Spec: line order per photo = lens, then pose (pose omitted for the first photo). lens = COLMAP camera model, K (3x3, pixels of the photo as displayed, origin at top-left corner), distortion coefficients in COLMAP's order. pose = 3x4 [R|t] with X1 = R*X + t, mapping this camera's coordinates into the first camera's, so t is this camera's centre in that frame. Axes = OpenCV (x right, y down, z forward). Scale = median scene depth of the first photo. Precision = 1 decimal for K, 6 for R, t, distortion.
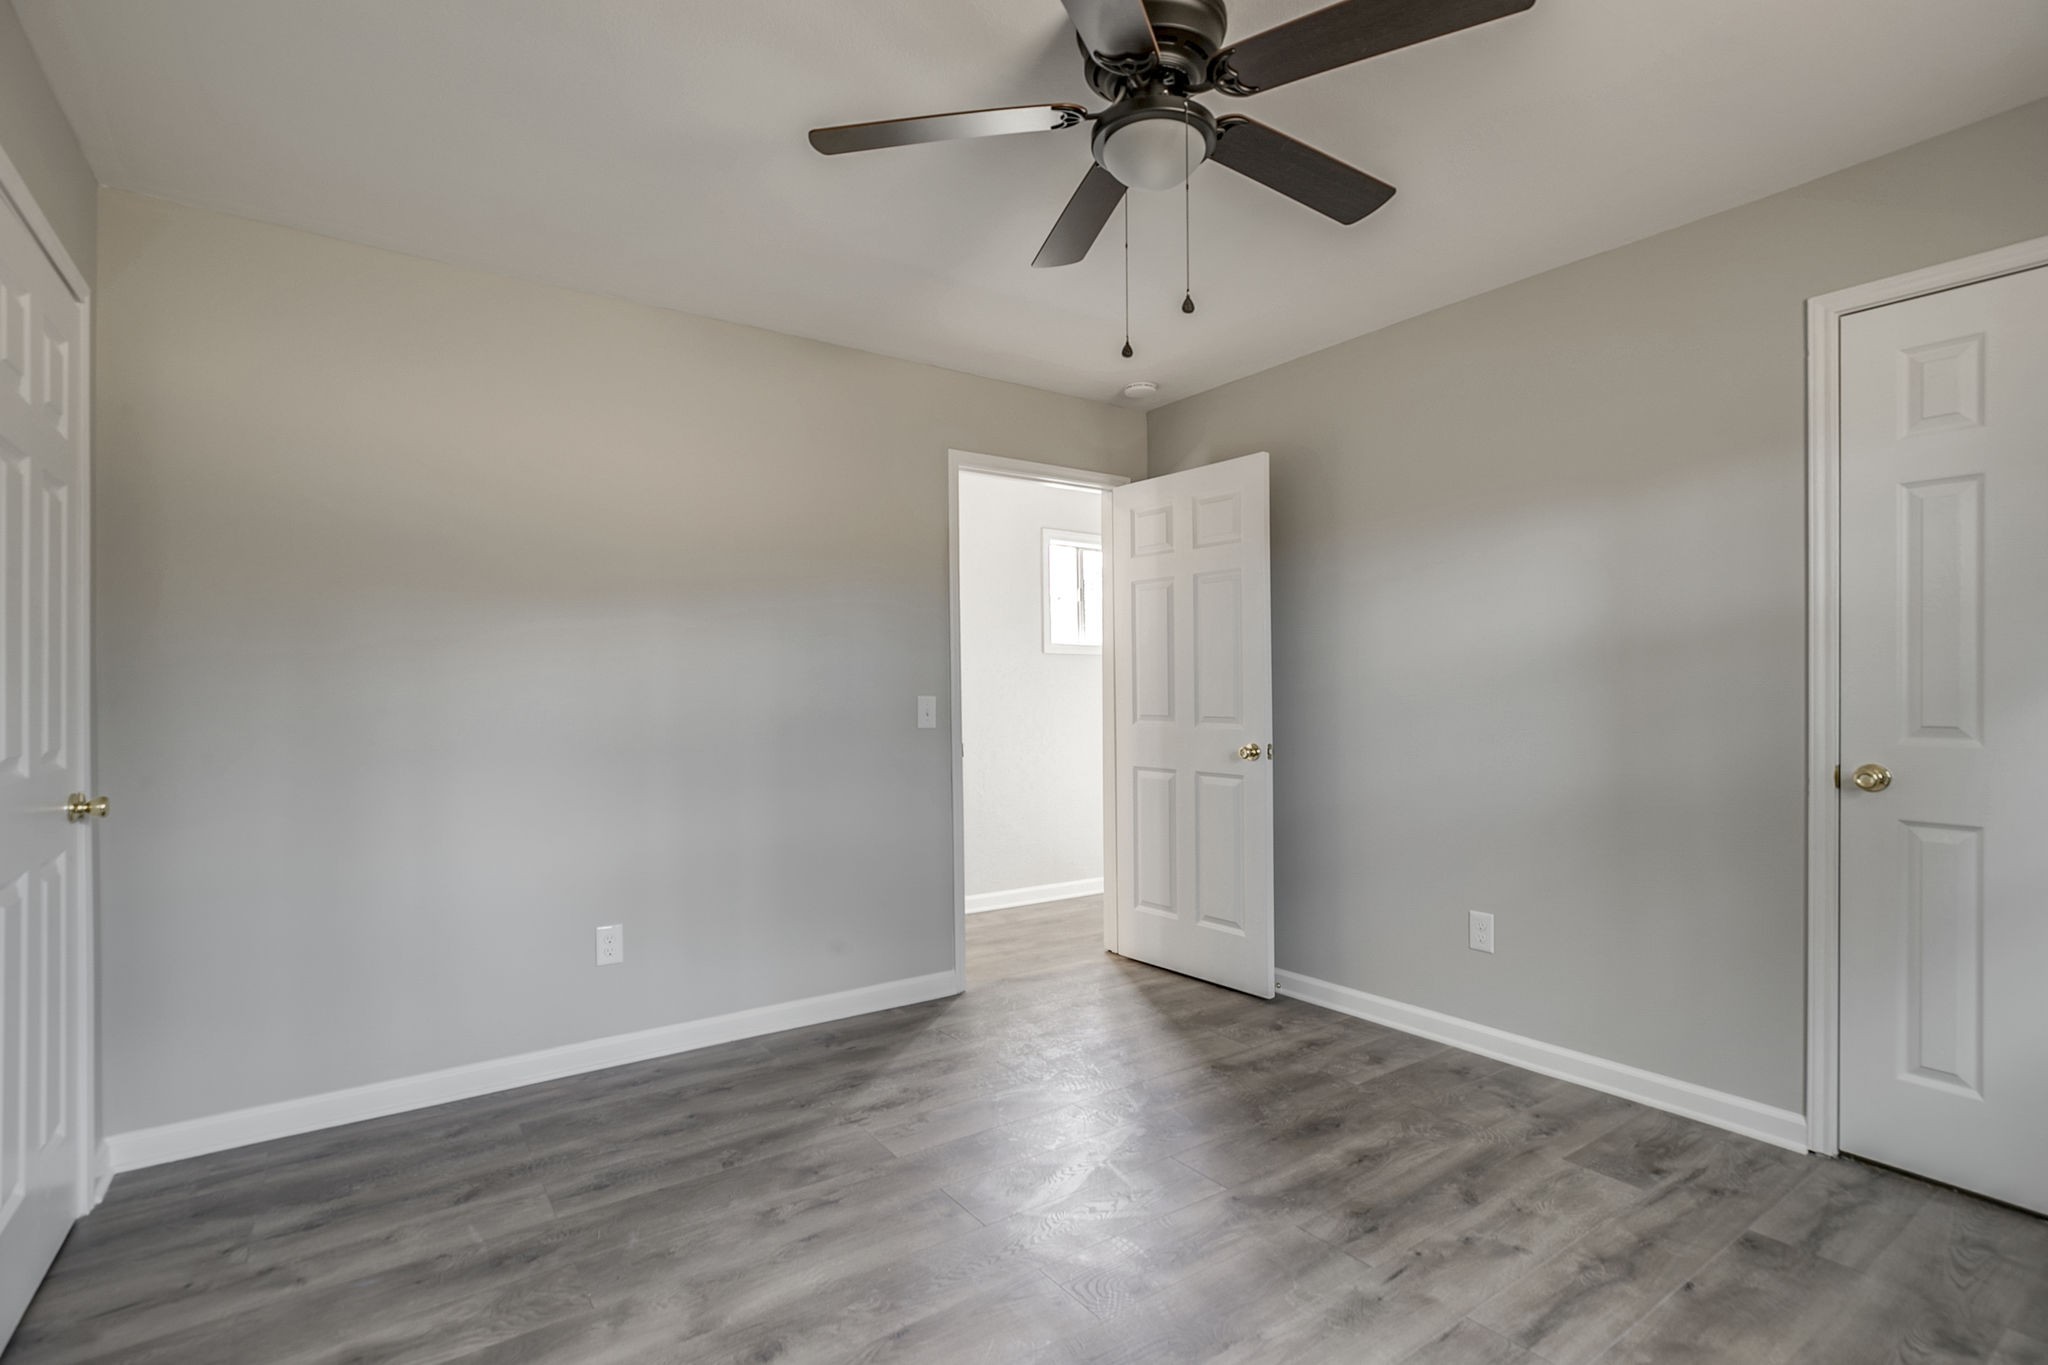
lens RADIAL K [[998.4, 0, 1024.0], [0, 998.4, 682.5], [0, 0, 1]] dist [-0.001789, -0.000068]
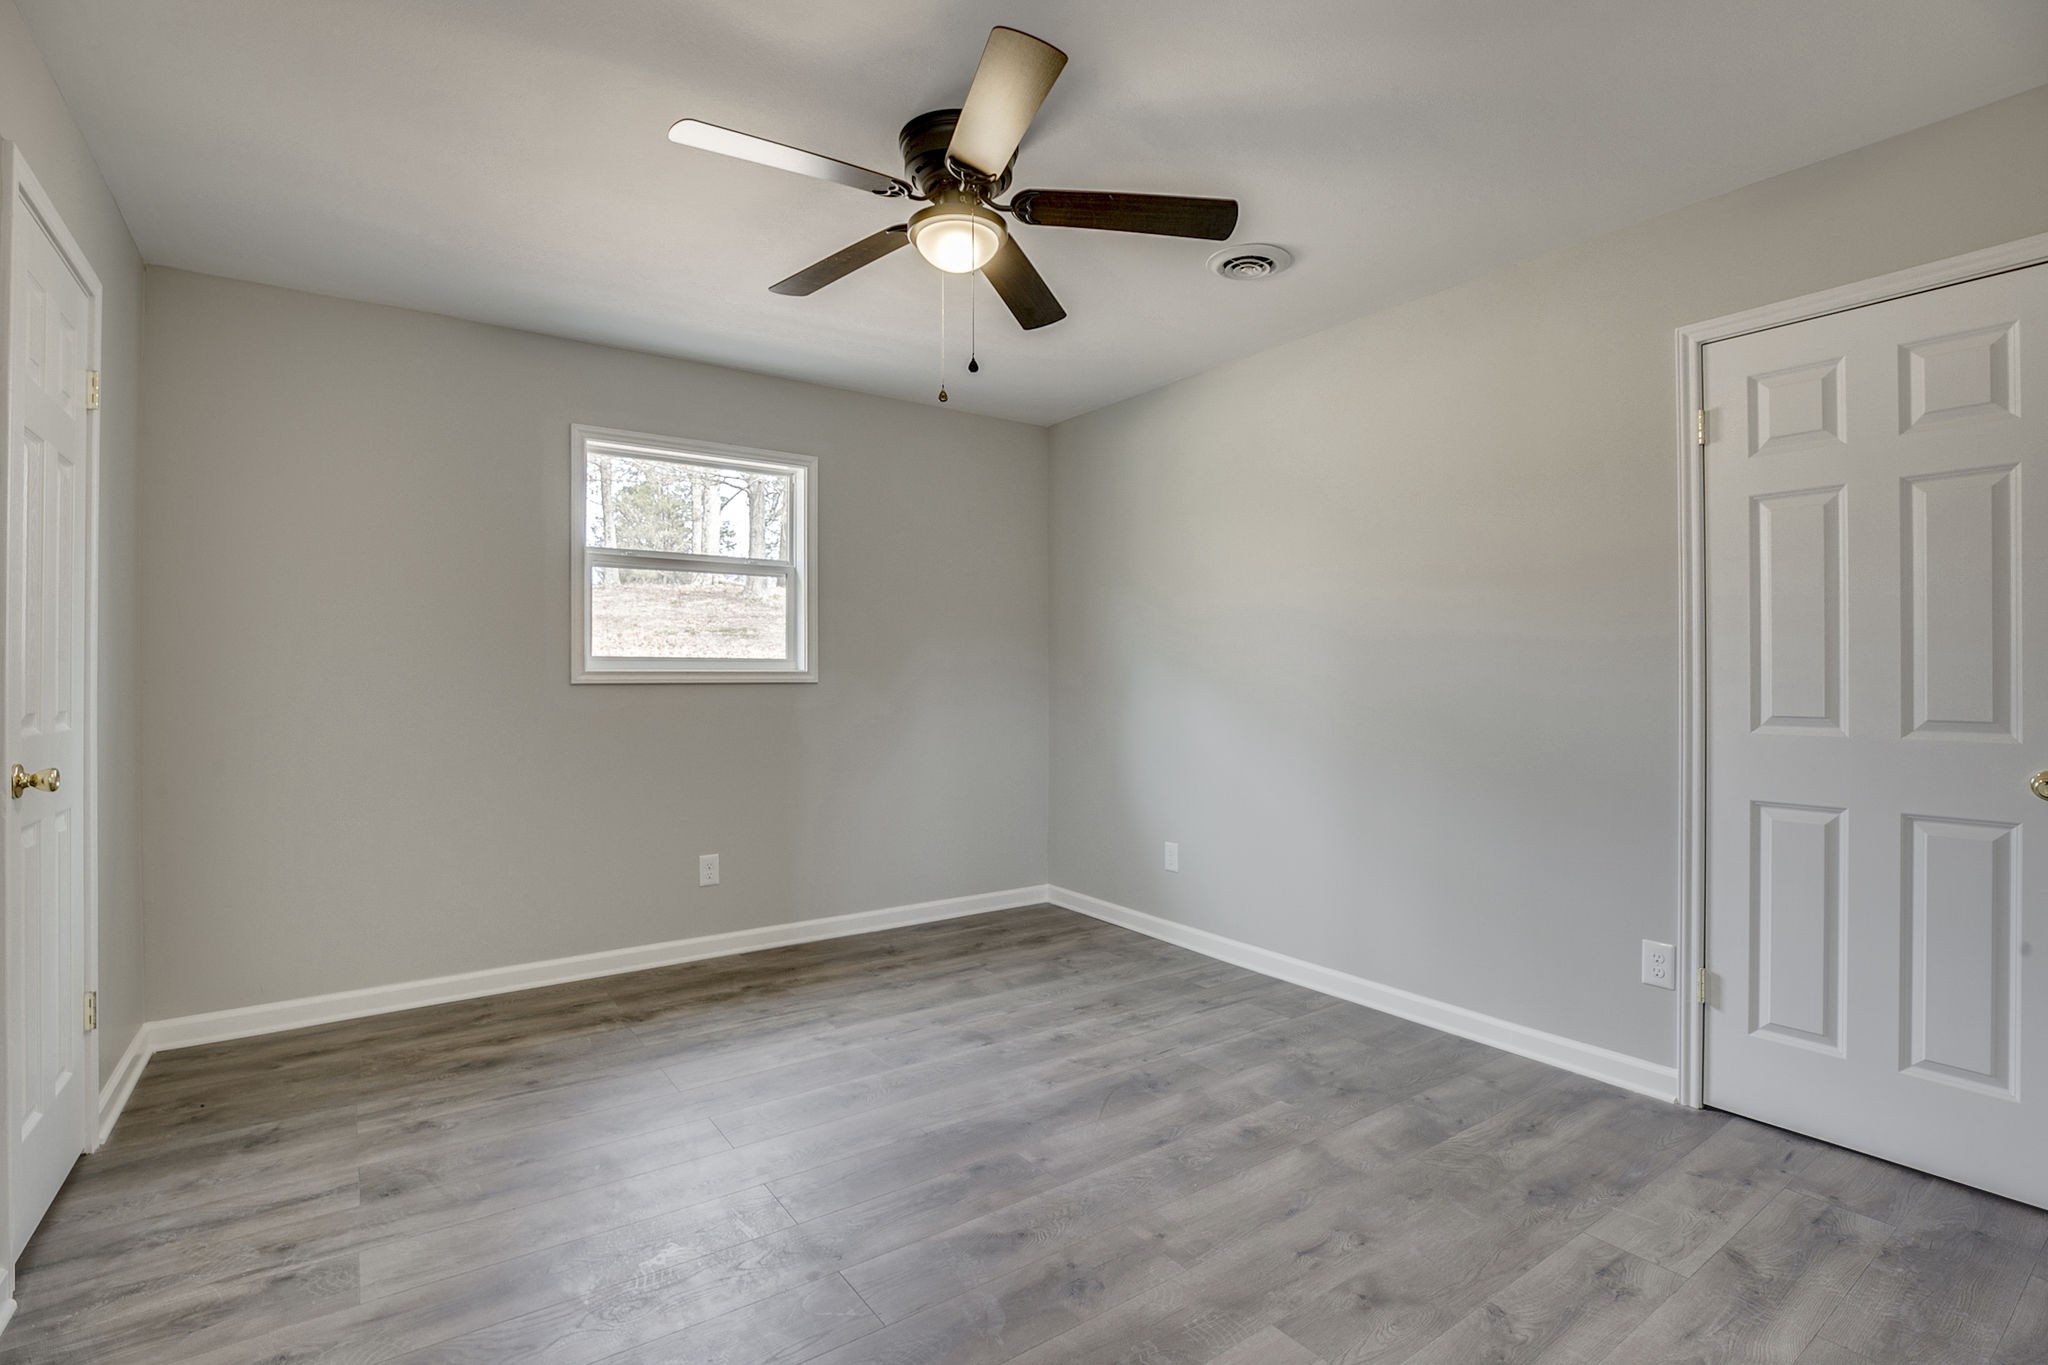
lens RADIAL K [[998.4, 0, 1024.0], [0, 998.4, 682.5], [0, 0, 1]] dist [-0.001789, -0.000068]
pose [[-0.999924, 0.003067, -0.011925, 0.063480], [0.003173, 0.999956, -0.008882, 0.031224], [0.011897, -0.008919, -0.999889, 1.956476]]
